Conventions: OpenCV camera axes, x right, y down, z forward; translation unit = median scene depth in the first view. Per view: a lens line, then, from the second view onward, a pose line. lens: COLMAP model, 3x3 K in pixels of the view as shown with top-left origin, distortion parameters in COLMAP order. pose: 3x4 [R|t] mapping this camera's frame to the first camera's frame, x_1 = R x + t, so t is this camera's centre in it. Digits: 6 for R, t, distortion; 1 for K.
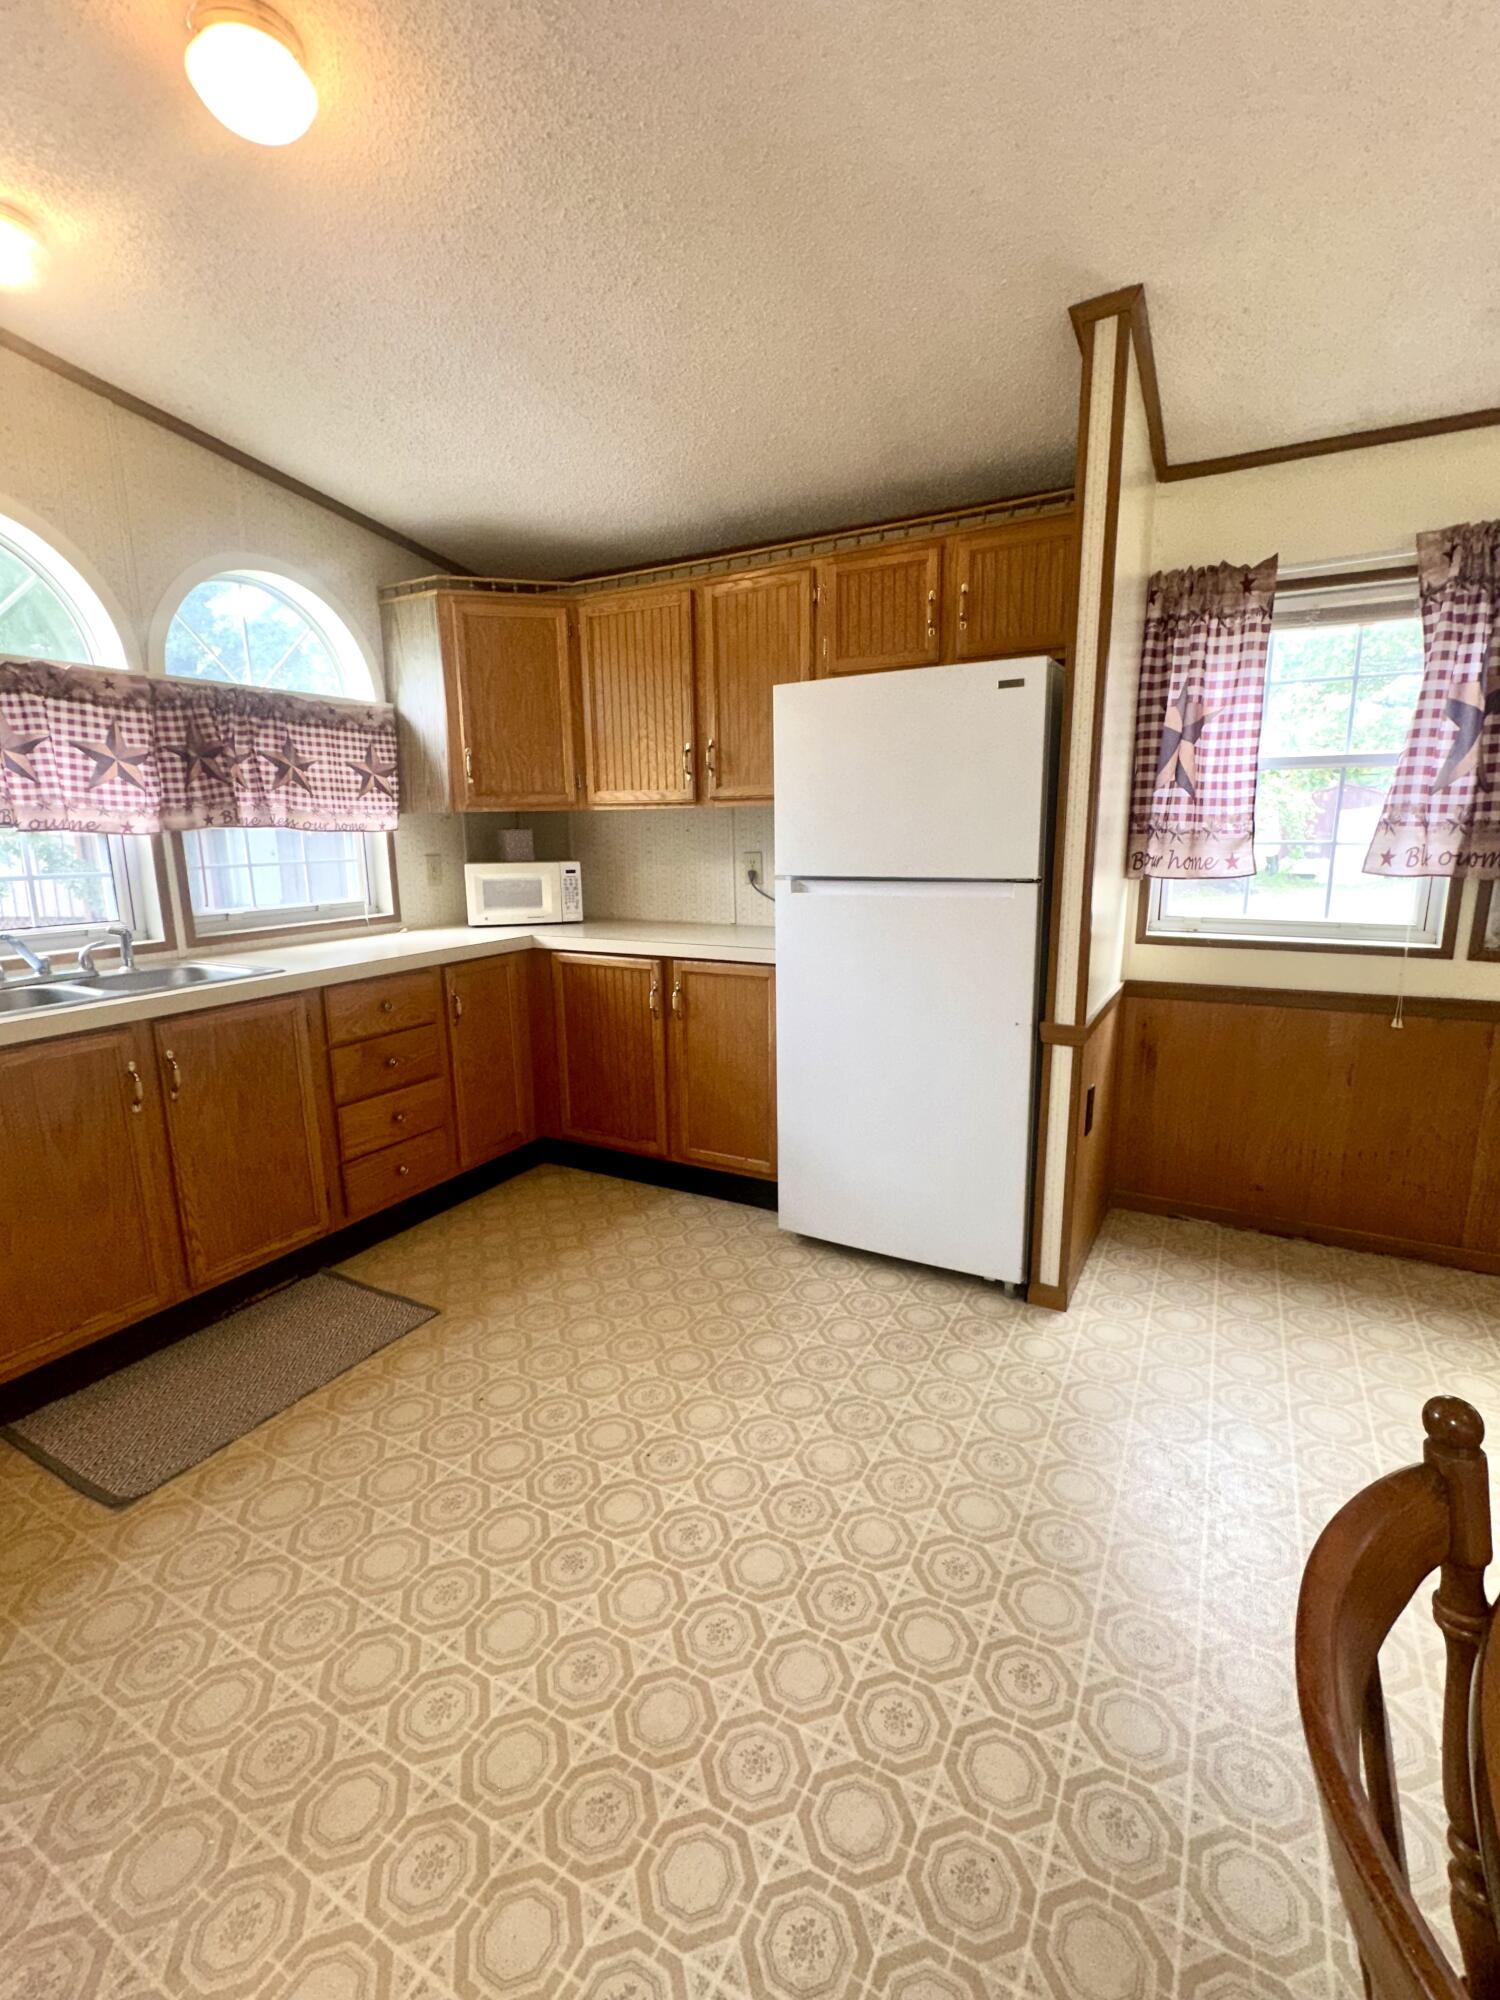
lens RADIAL K [[891.6, 0, 752.2], [0, 891.6, 997.7], [0, 0, 1]] dist [-0.001696, -0.000182]
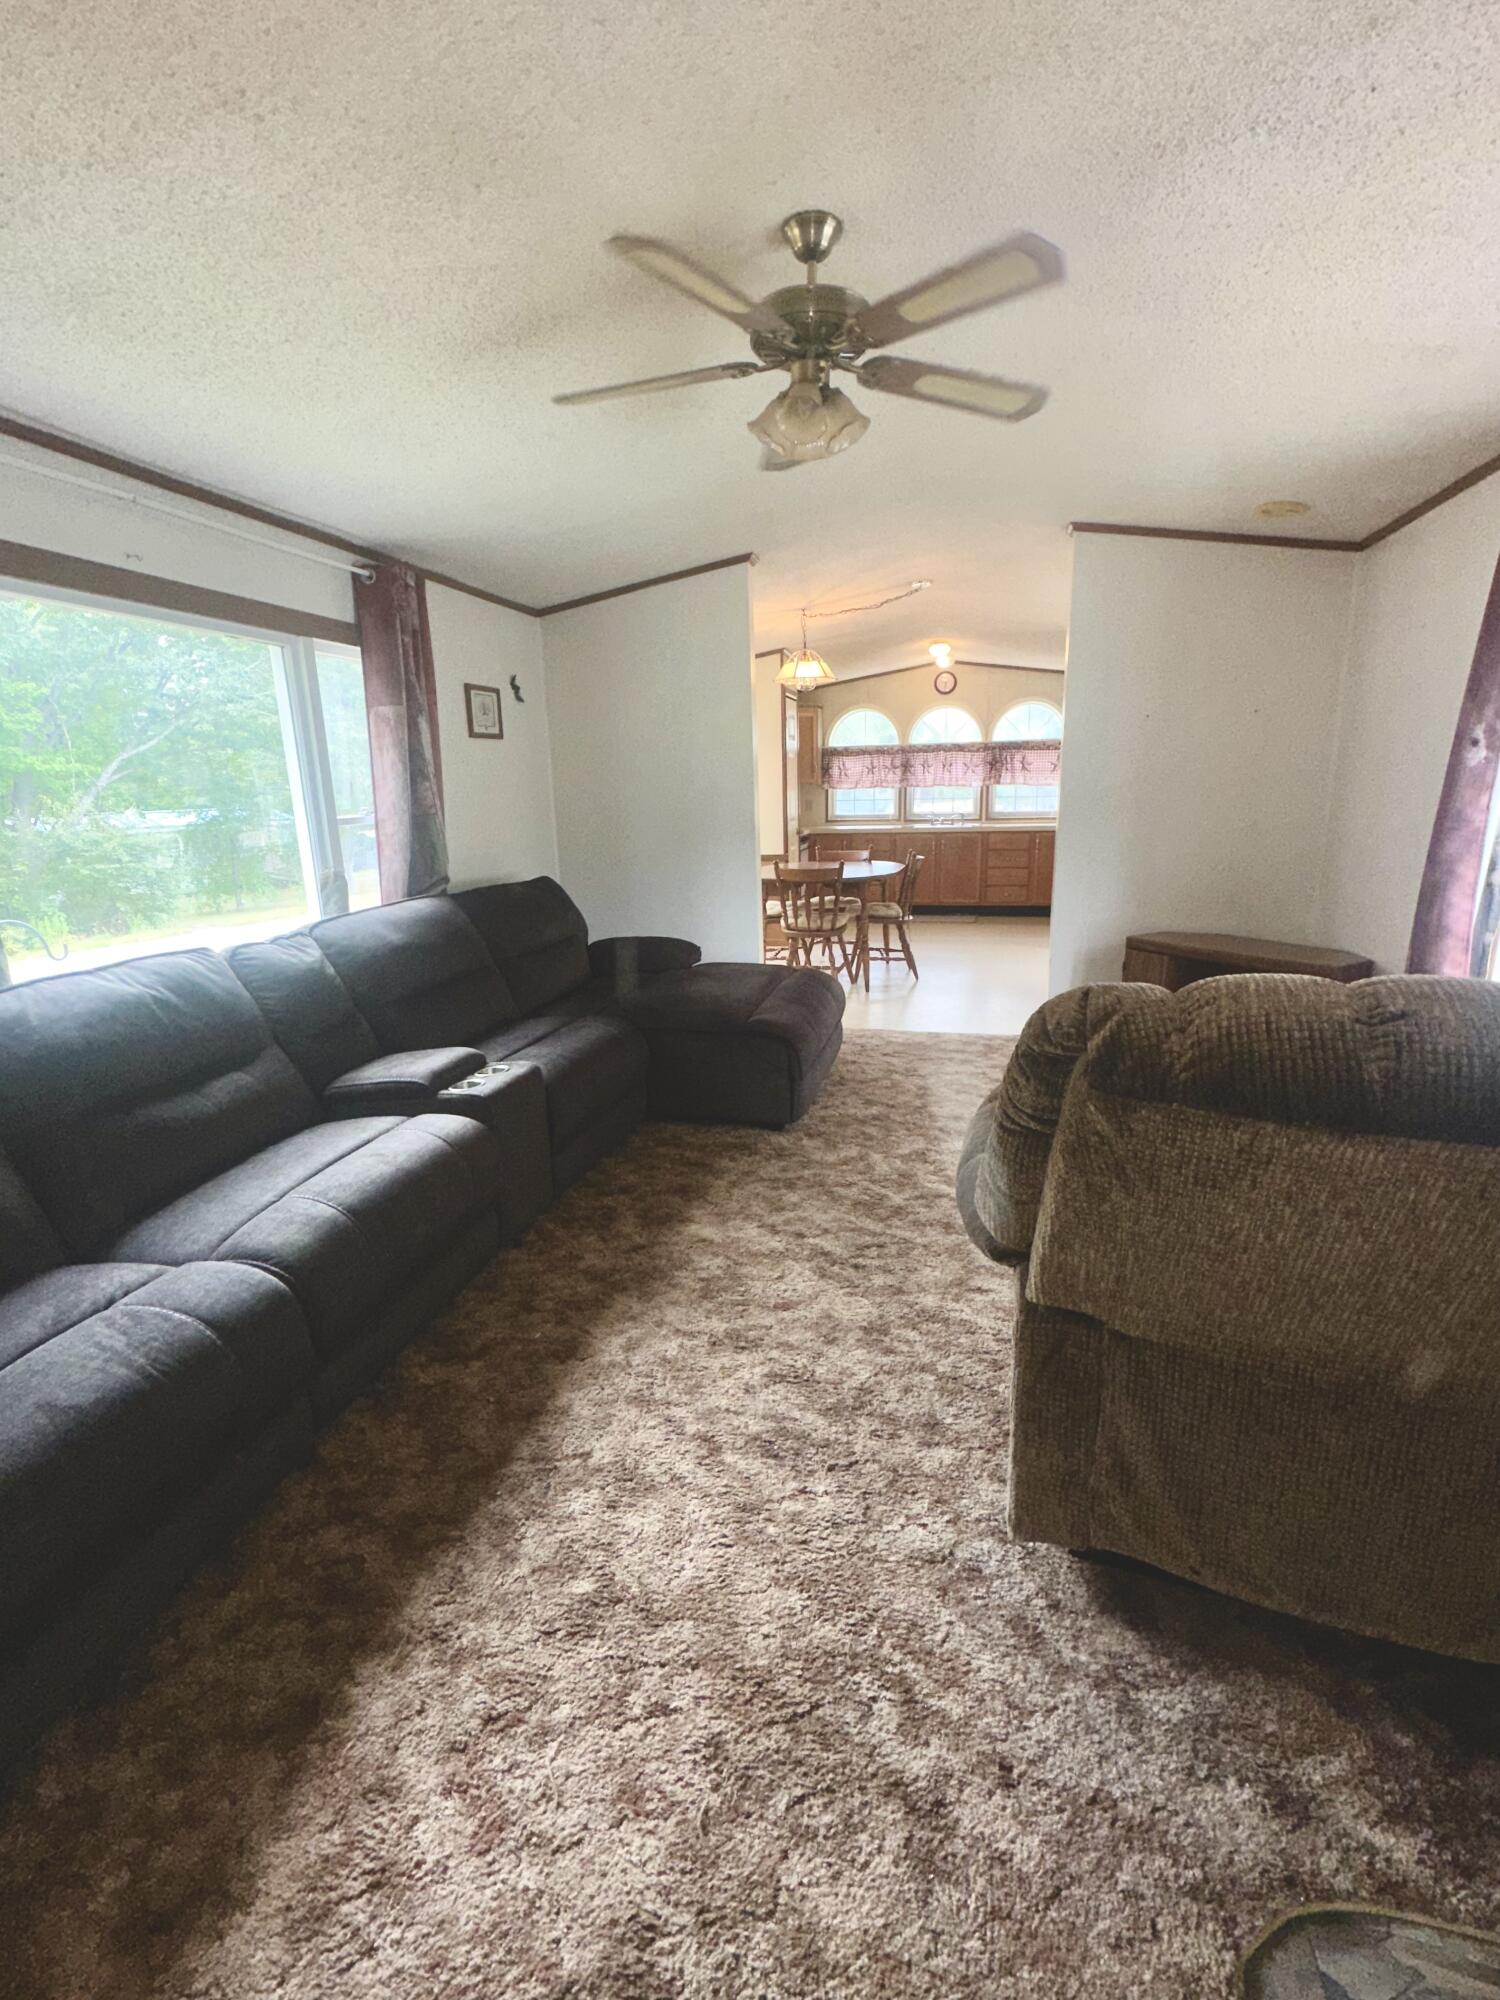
lens RADIAL K [[891.6, 0, 747.8], [0, 891.6, 1000.2], [0, 0, 1]] dist [-0.001696, -0.000182]
pose [[0.240790, 0.232595, -0.942295, 2.285668], [-0.167202, 0.966286, 0.195791, 0.081927], [0.956067, 0.110409, 0.271563, -0.644175]]
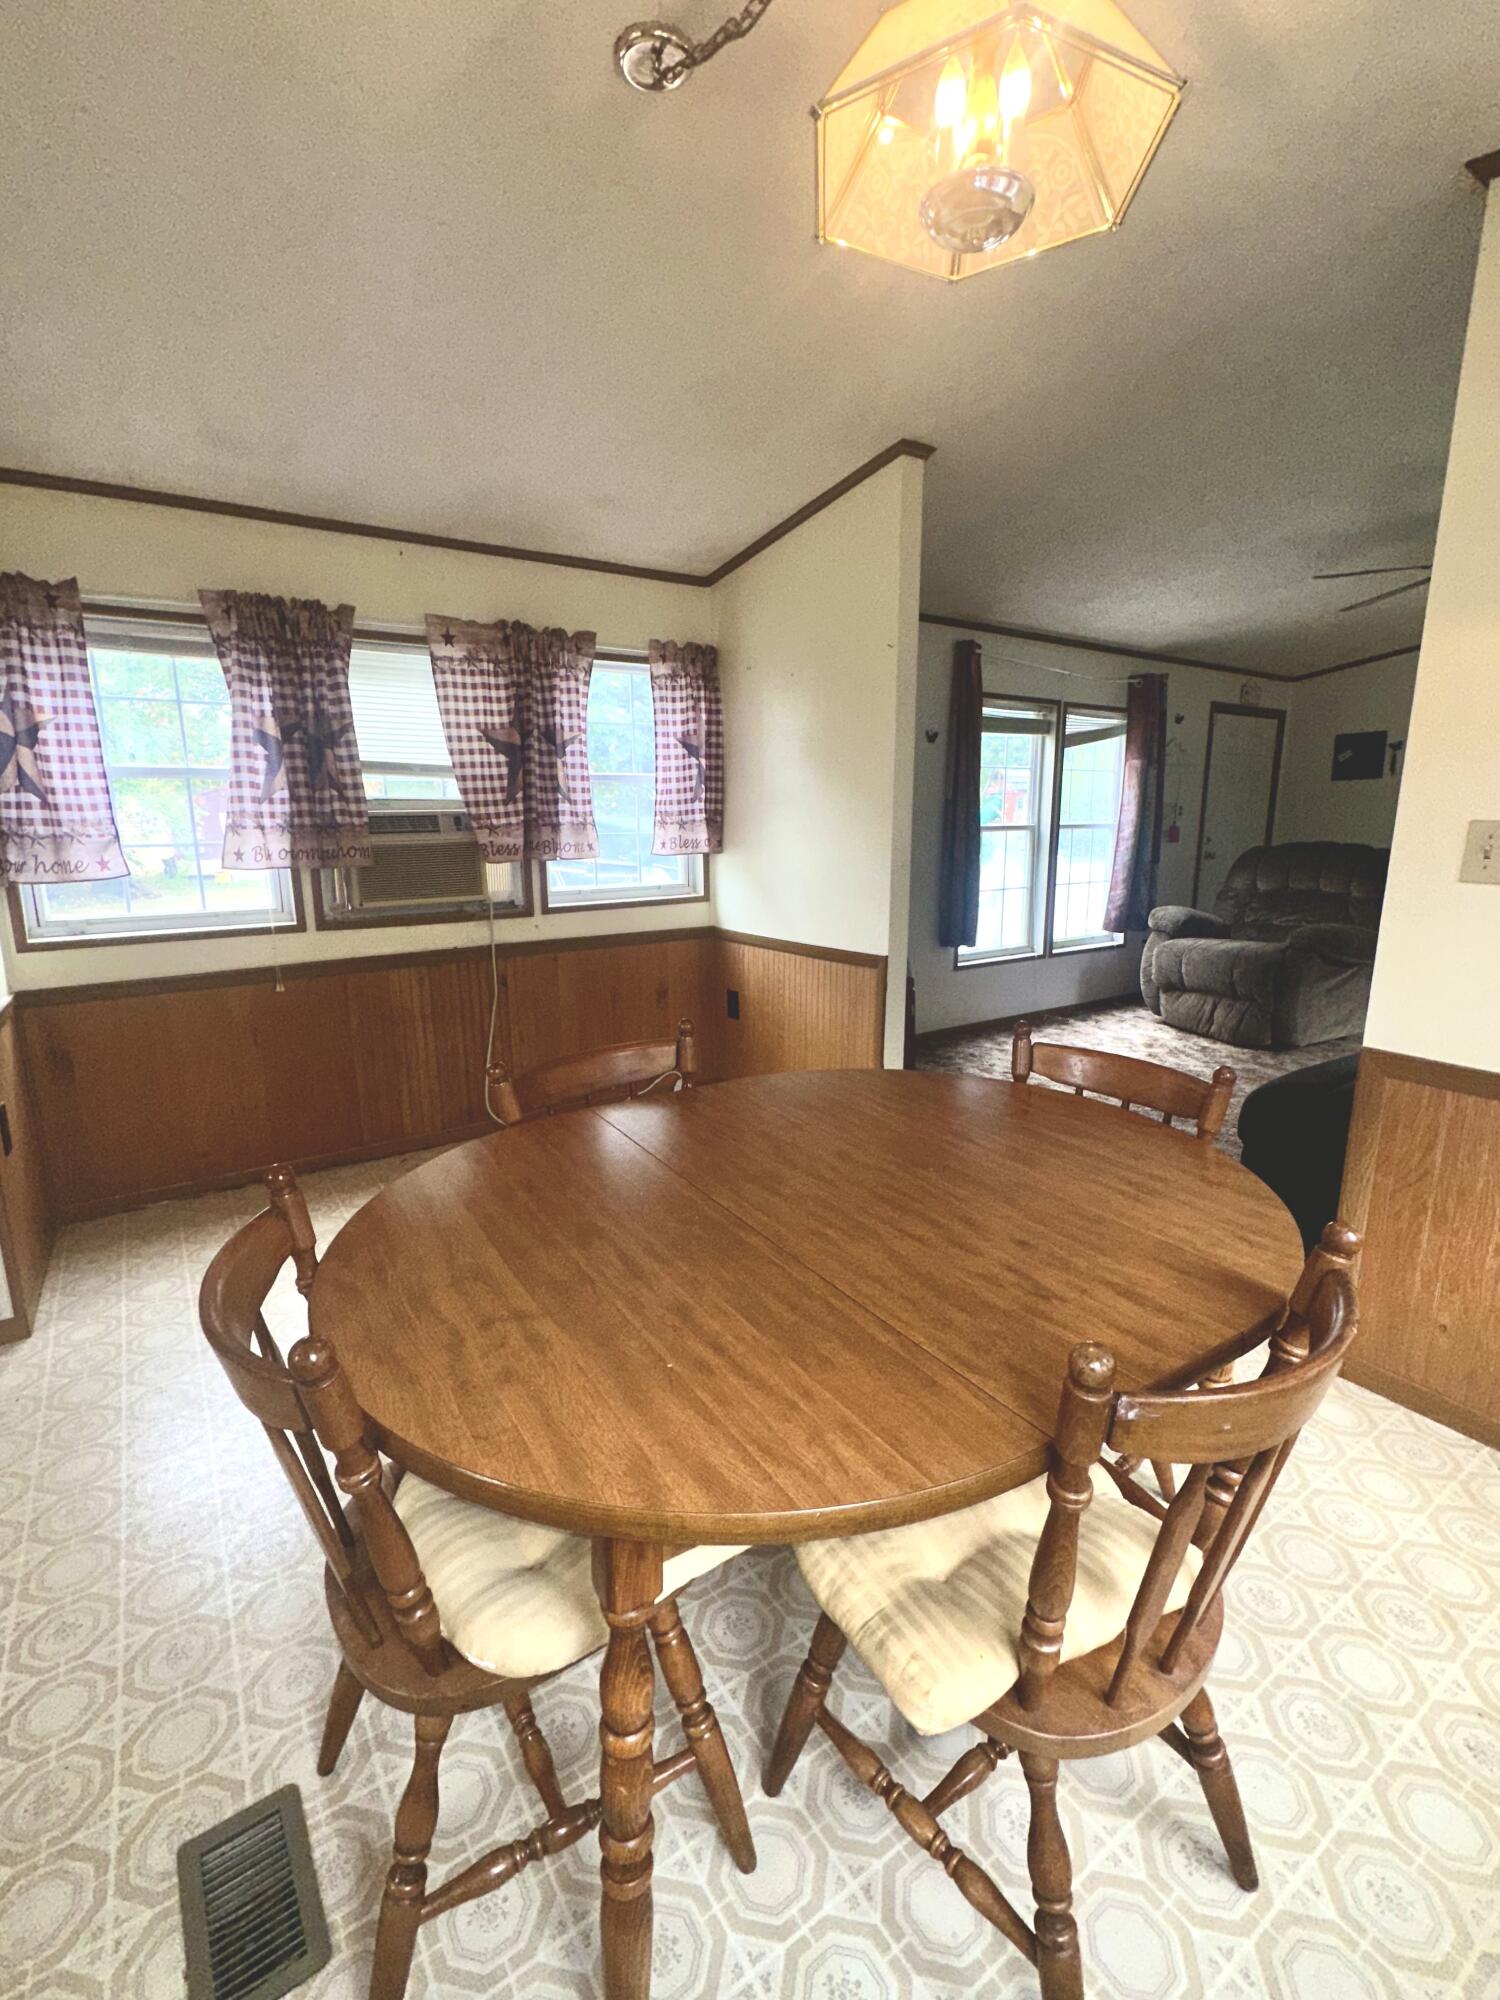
lens RADIAL K [[891.6, 0, 750.7], [0, 891.6, 1003.3], [0, 0, 1]] dist [-0.001696, -0.000182]
pose [[0.460319, -0.177037, 0.869922, -0.063301], [0.175188, 0.978759, 0.106485, 0.034816], [-0.870296, 0.103383, 0.481556, -0.179552]]
